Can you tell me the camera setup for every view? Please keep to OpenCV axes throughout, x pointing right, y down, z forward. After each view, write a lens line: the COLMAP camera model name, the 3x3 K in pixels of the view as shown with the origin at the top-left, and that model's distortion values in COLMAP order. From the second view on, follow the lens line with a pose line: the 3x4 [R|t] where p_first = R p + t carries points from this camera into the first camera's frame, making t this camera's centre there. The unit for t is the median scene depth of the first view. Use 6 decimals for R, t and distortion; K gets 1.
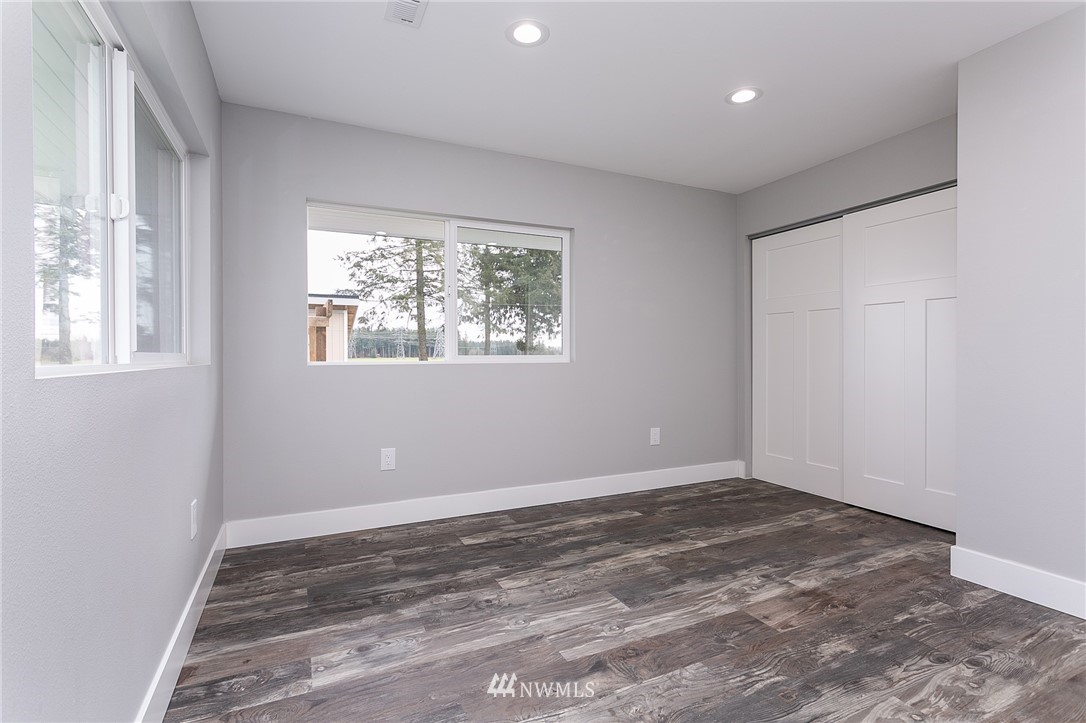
lens RADIAL K [[510.7, 0, 542.0], [0, 510.7, 358.9], [0, 0, 1]] dist [-0.003508, 0.001730]
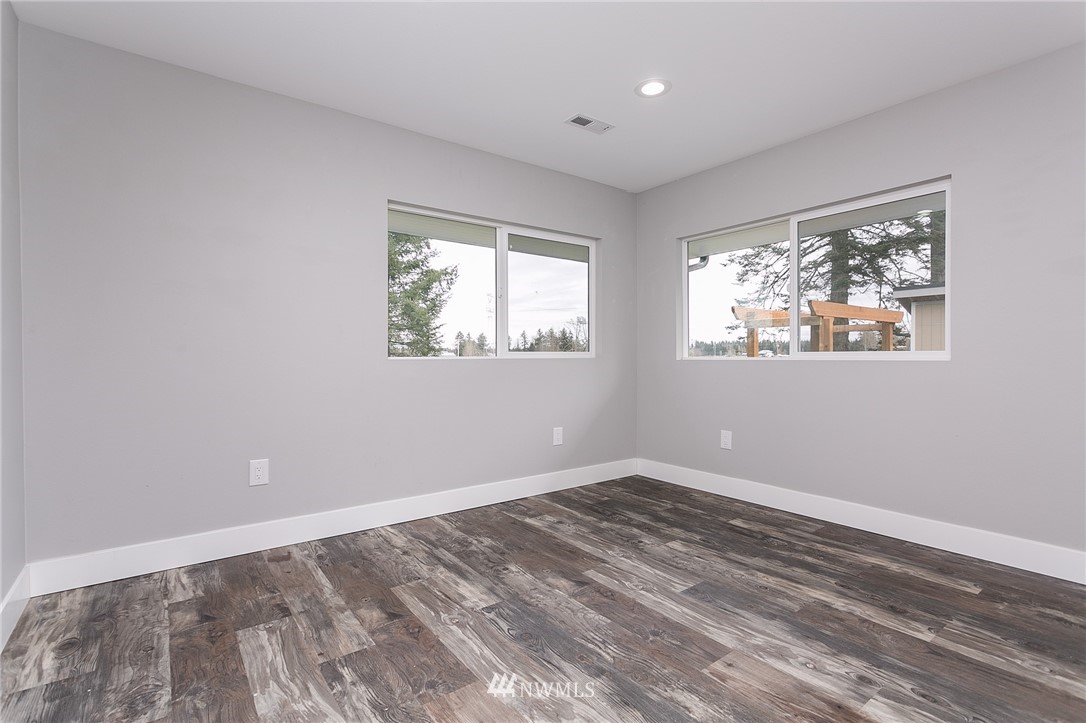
lens RADIAL K [[510.7, 0, 542.0], [0, 510.7, 358.9], [0, 0, 1]] dist [-0.003508, 0.001730]
pose [[0.199920, 0.009196, -0.979769, 0.964768], [-0.001471, 0.999958, 0.009085, -0.002102], [0.979811, -0.000375, 0.199925, 0.429150]]
